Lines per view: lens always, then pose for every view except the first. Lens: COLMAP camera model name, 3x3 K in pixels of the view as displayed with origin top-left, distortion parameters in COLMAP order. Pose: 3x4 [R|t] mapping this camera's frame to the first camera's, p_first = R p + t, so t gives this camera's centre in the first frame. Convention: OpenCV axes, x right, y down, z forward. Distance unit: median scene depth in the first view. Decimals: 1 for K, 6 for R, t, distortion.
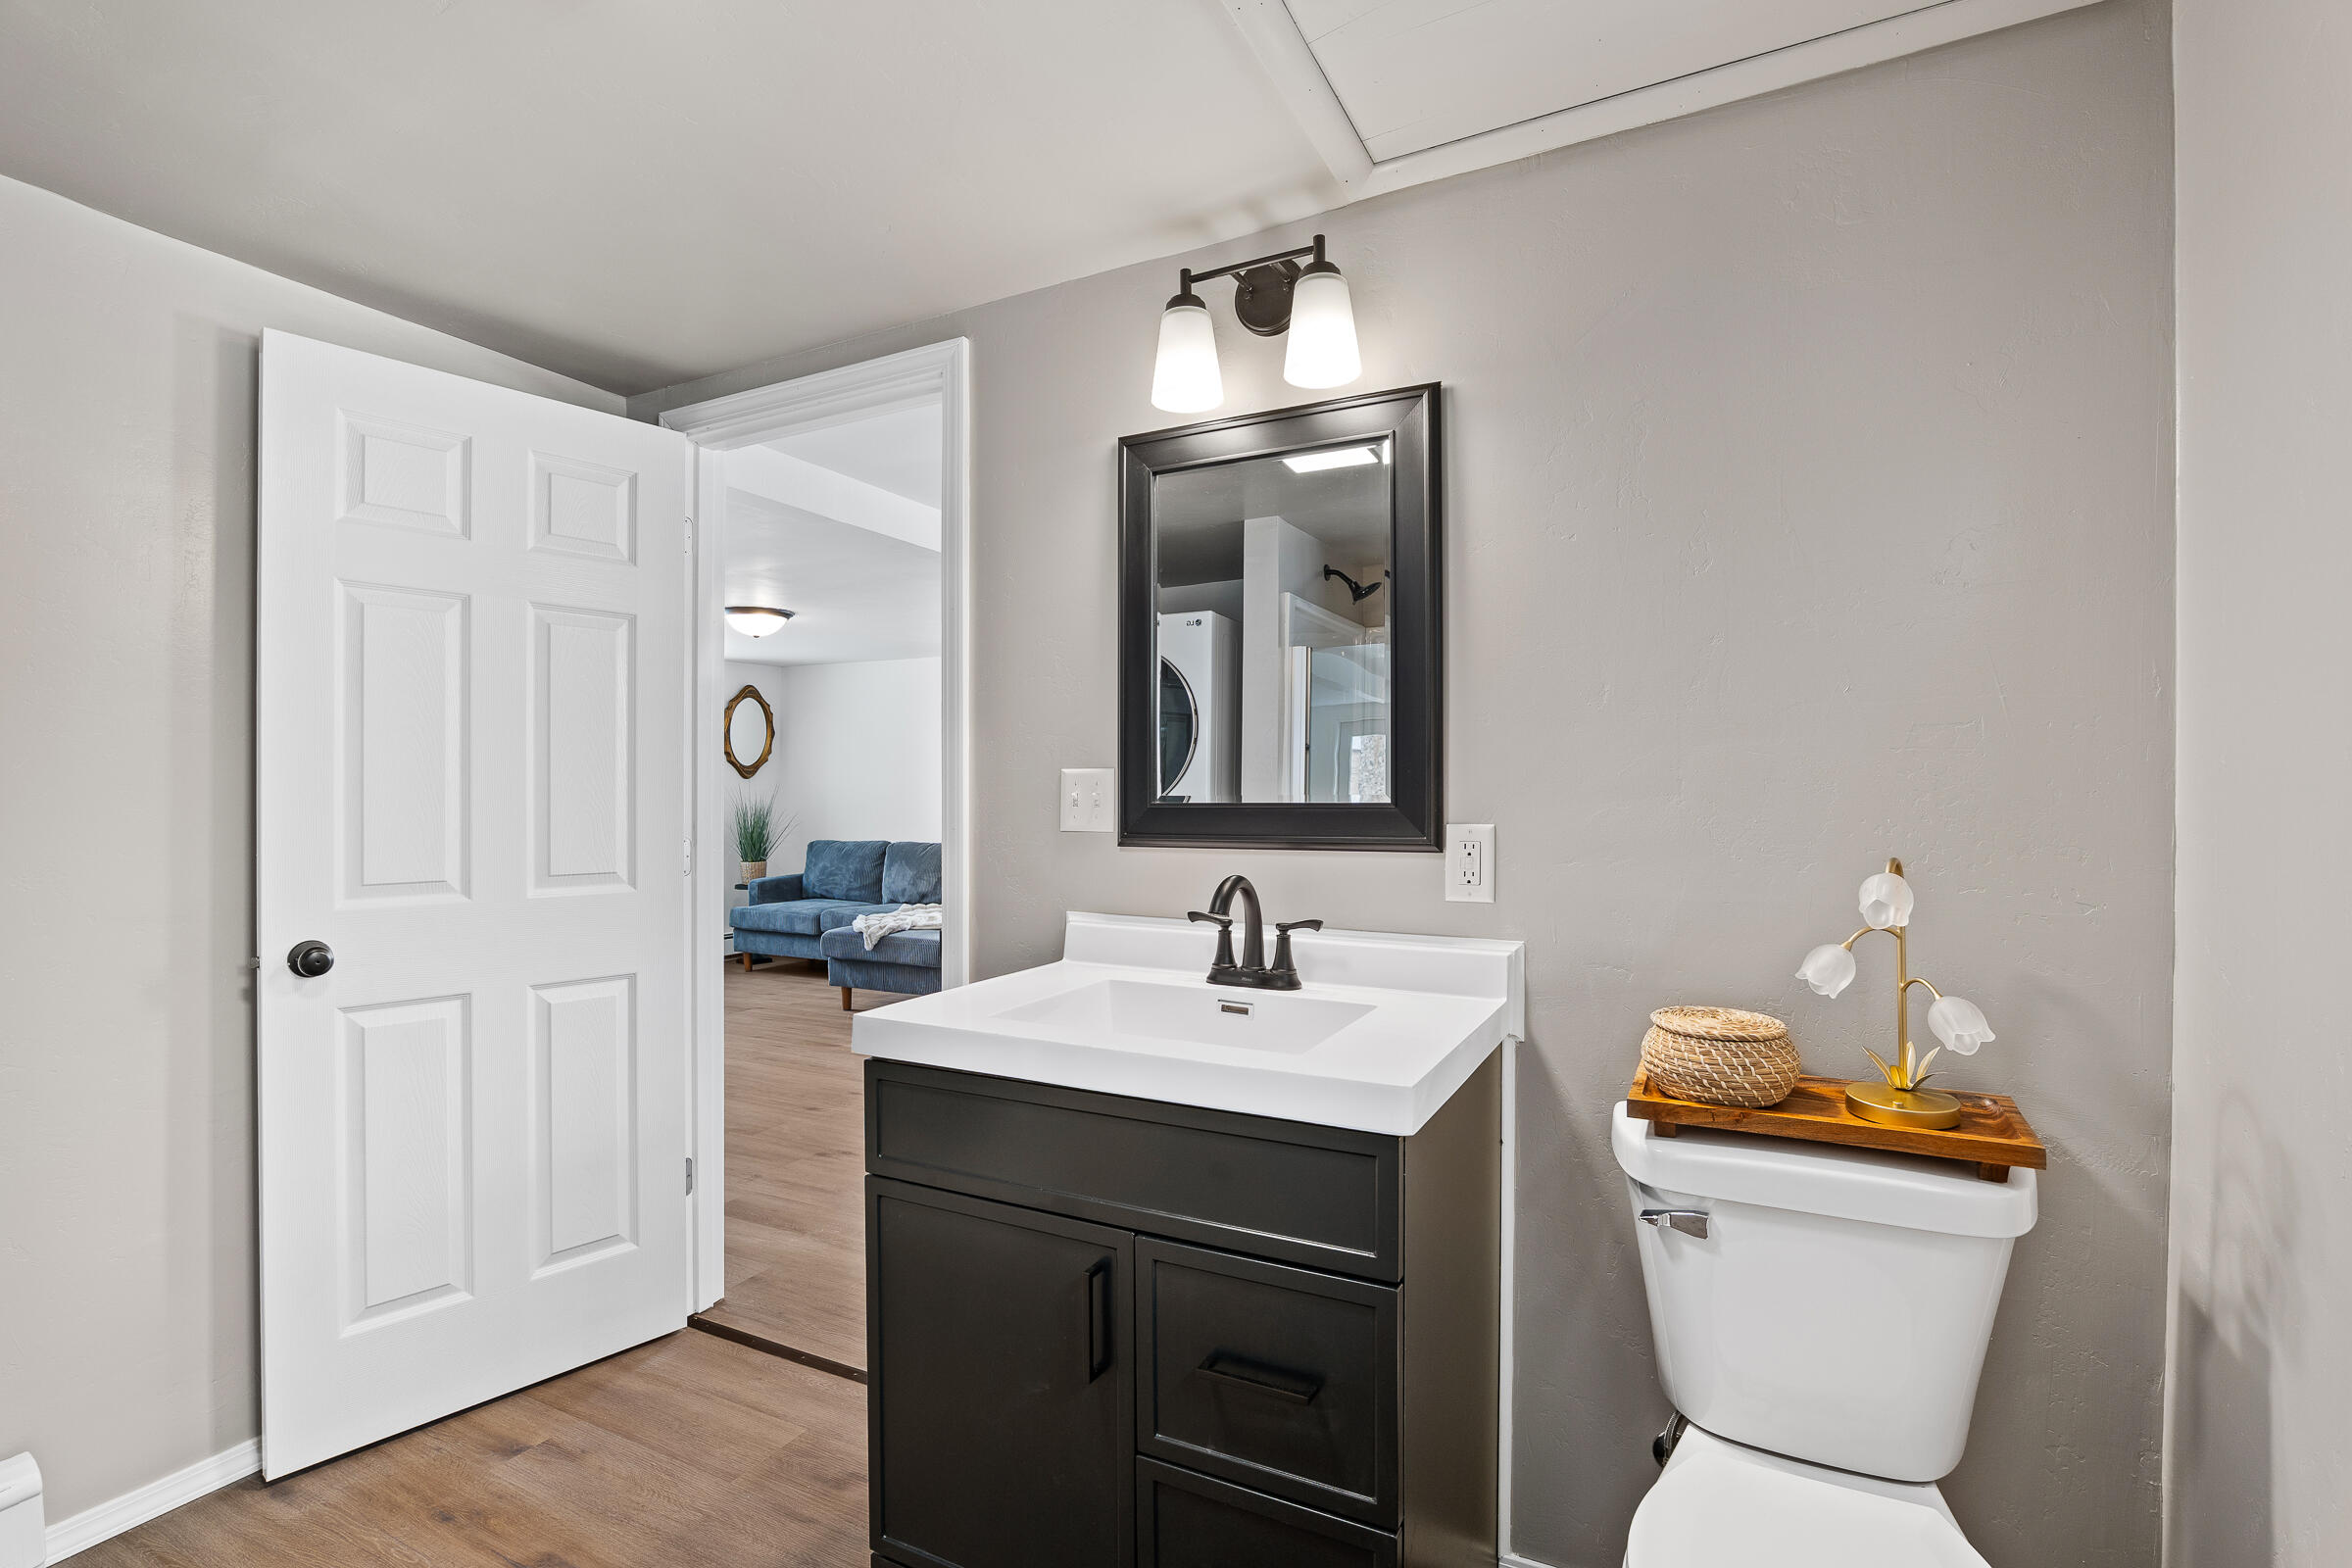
lens RADIAL K [[1091.3, 0, 1168.4], [0, 1091.3, 791.5], [0, 0, 1]] dist [-0.017961, 0.003686]
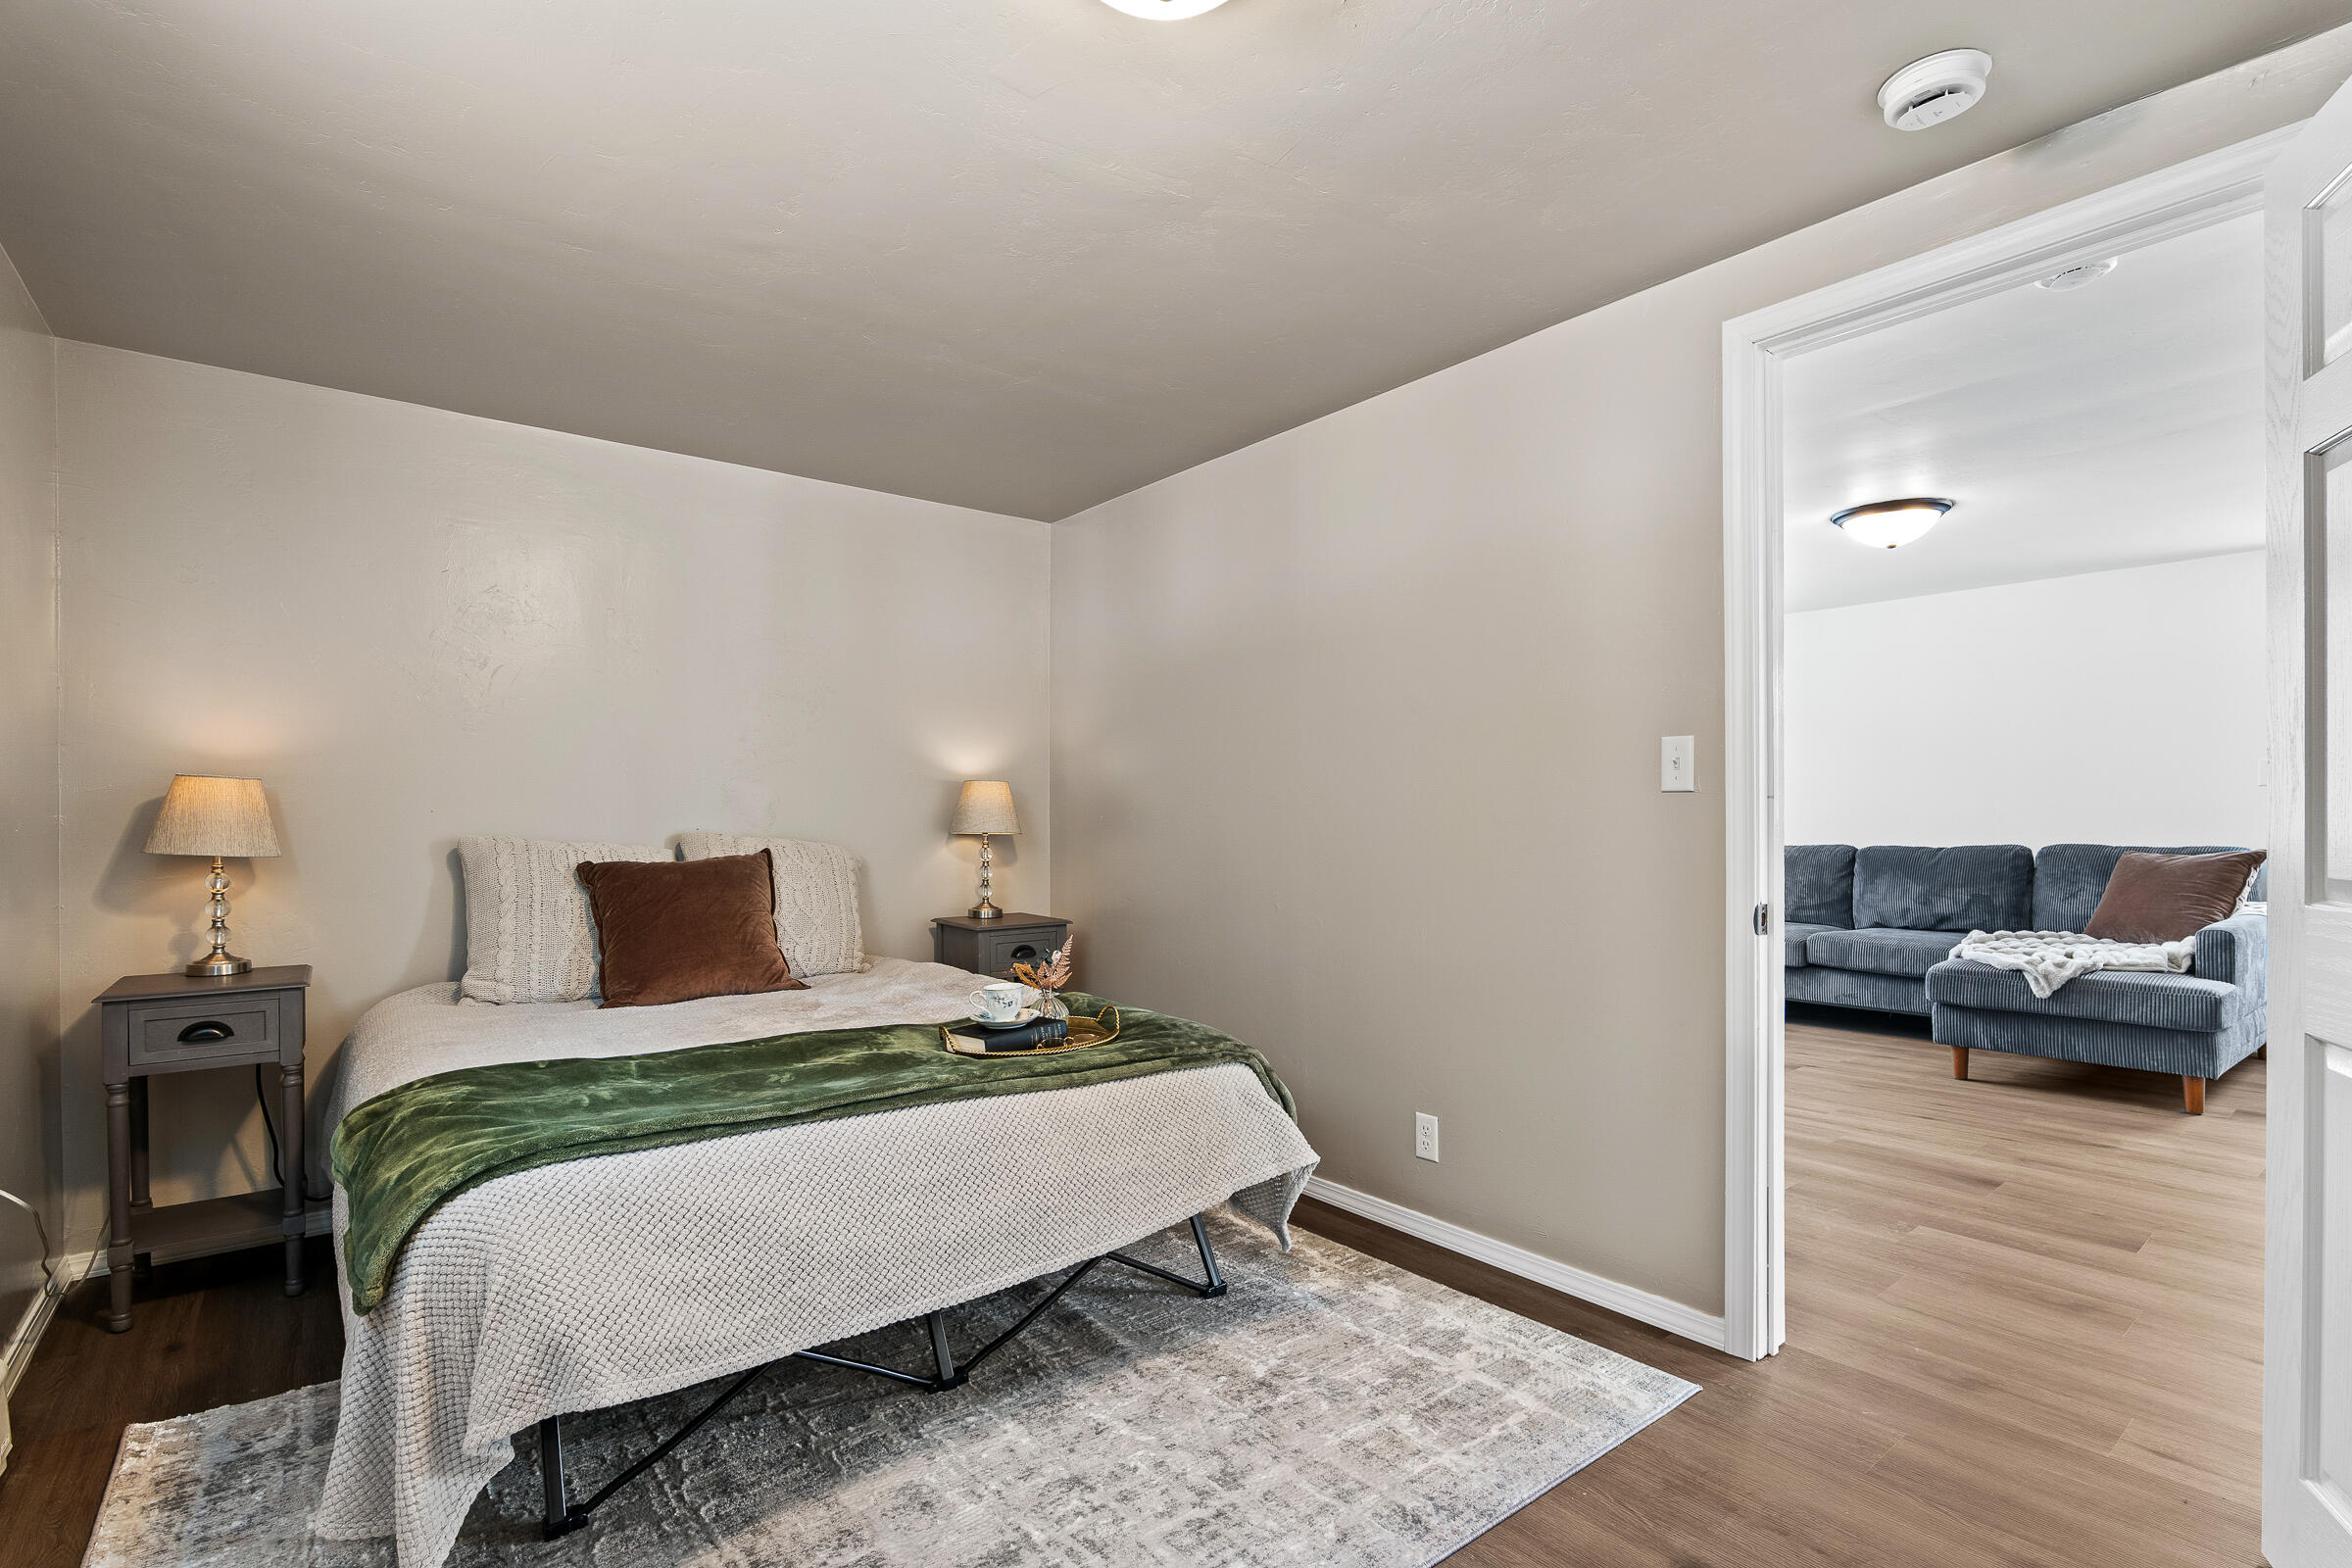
lens RADIAL K [[1091.3, 0, 1195.1], [0, 1091.3, 821.3], [0, 0, 1]] dist [-0.017961, 0.003686]
pose [[0.916775, -0.007766, -0.399329, -0.386978], [0.011342, 0.999914, 0.006592, 0.019607], [0.399243, -0.010573, 0.916784, 0.135408]]
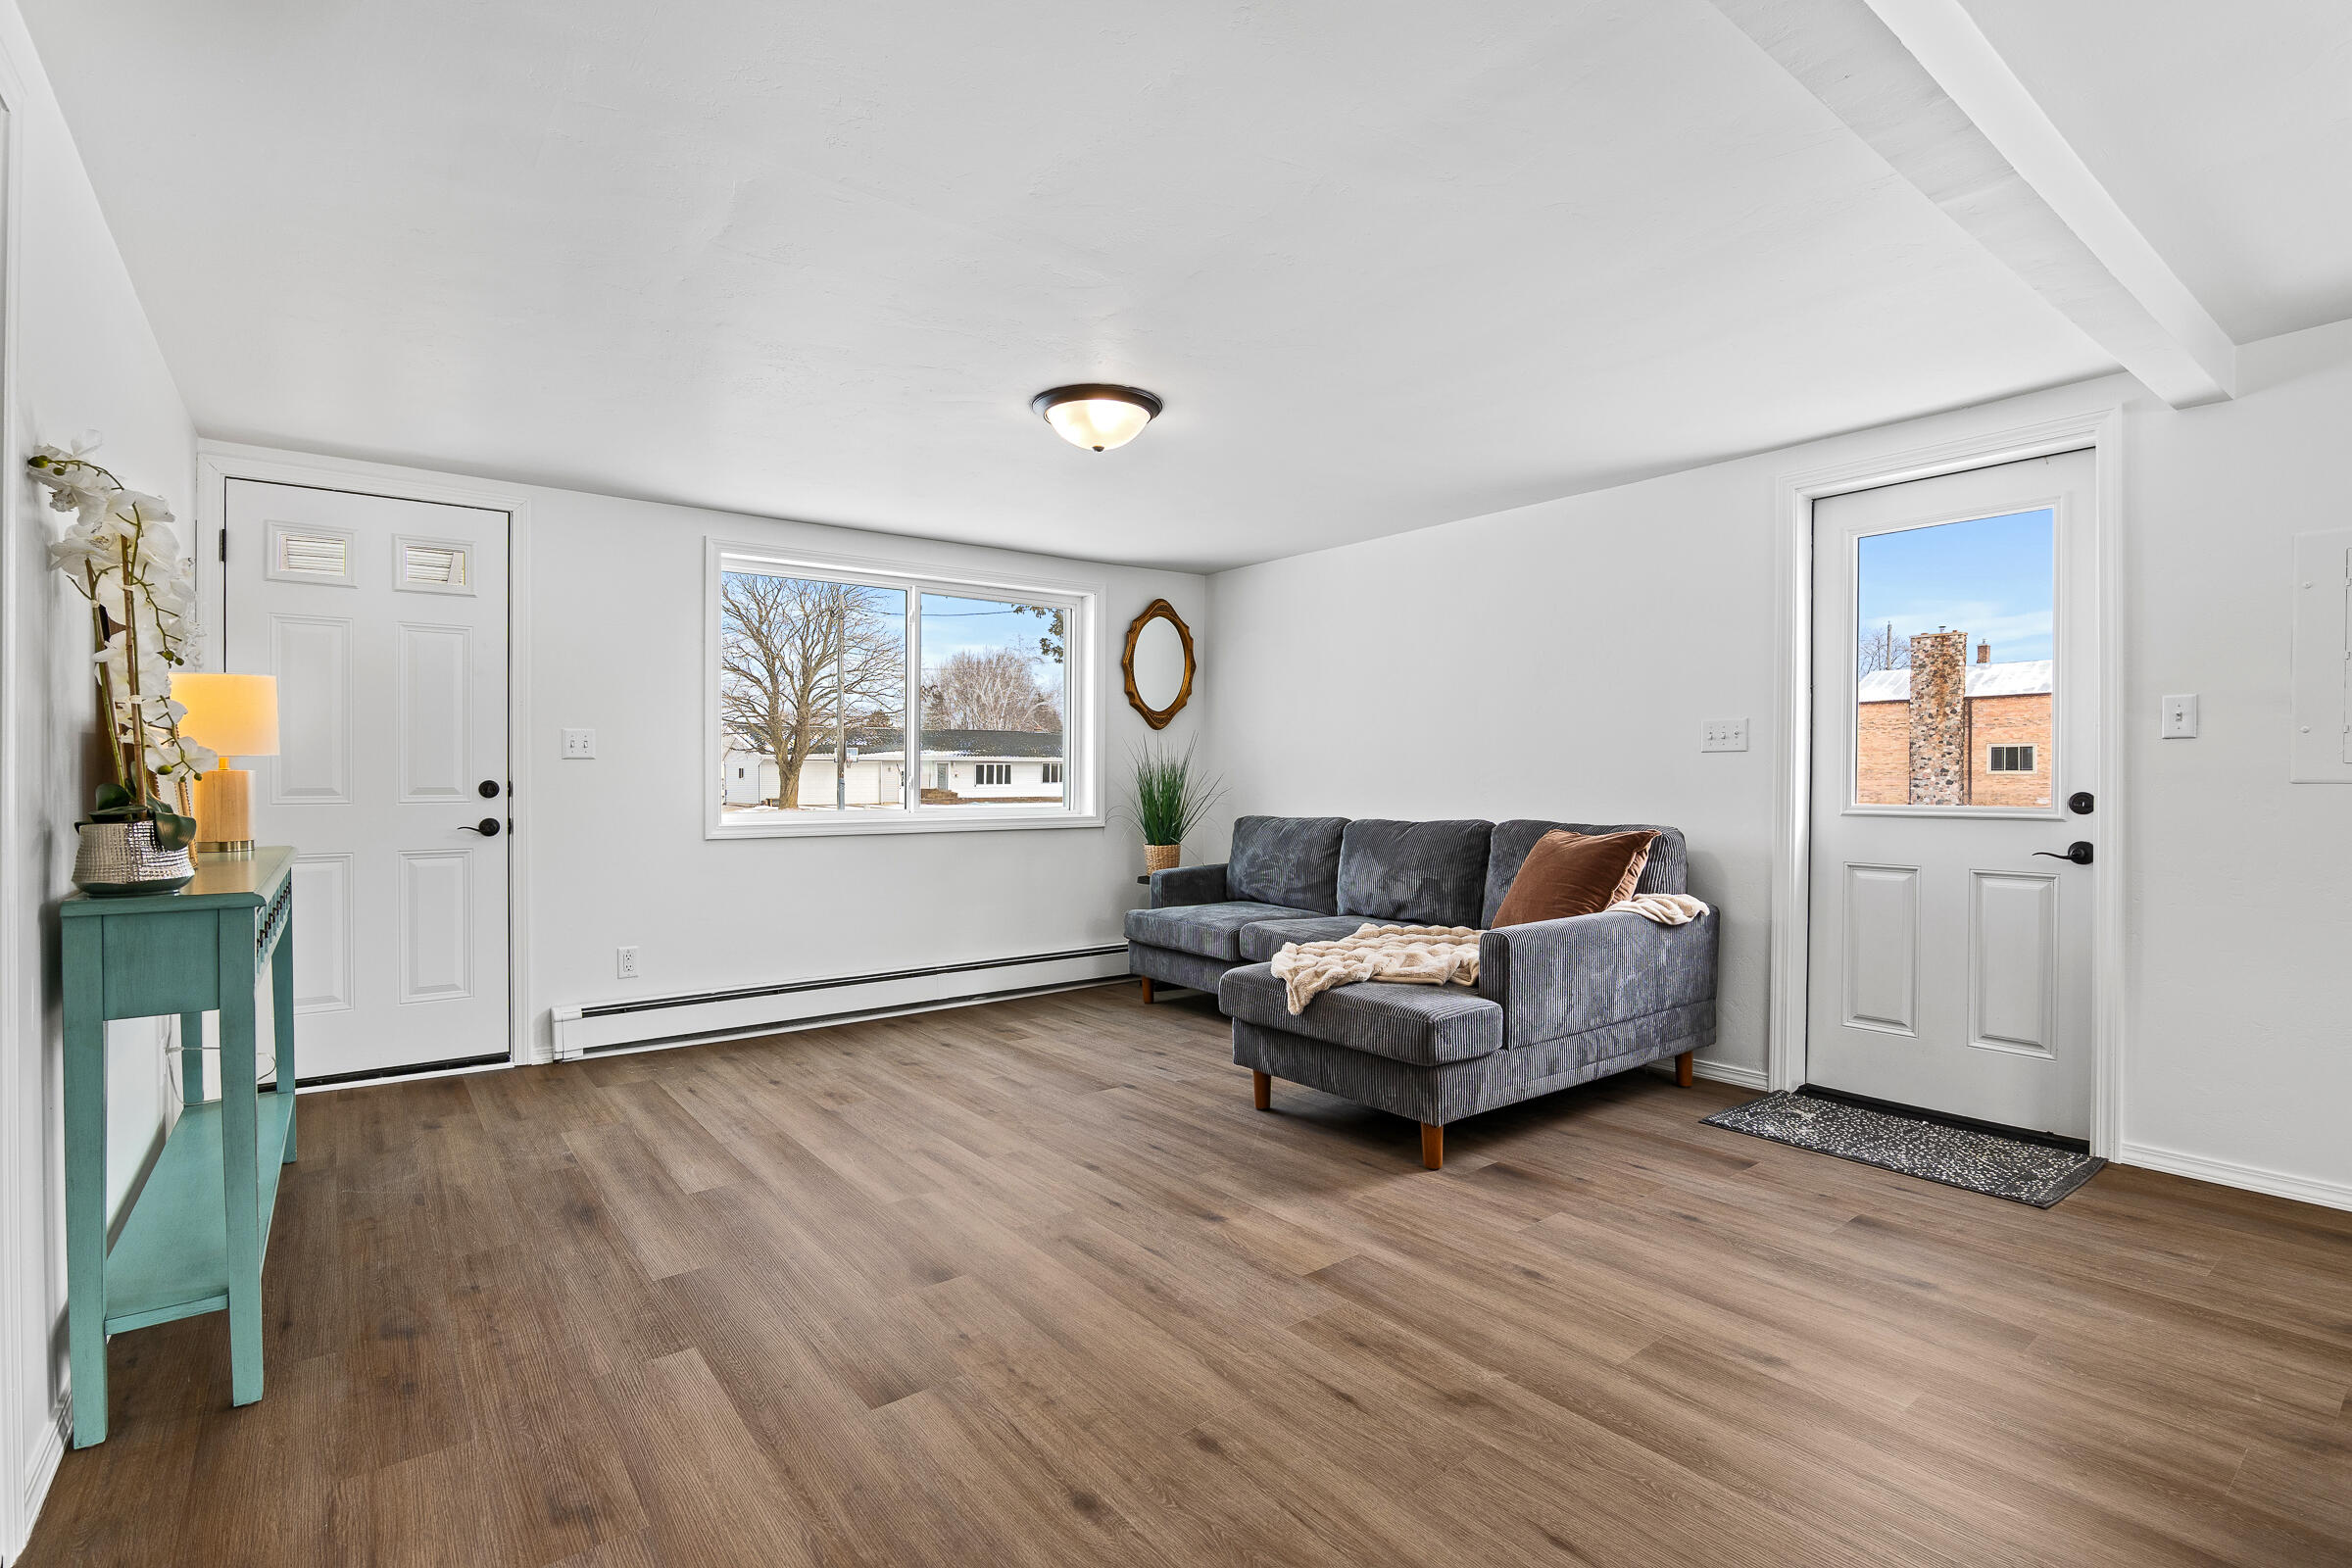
lens RADIAL K [[1091.3, 0, 1184.2], [0, 1091.3, 781.1], [0, 0, 1]] dist [-0.017961, 0.003686]
pose [[0.910778, 0.001234, -0.412894, -0.079980], [0.000656, 0.999990, 0.004435, 0.021191], [0.412896, -0.004311, 0.910768, 0.381973]]
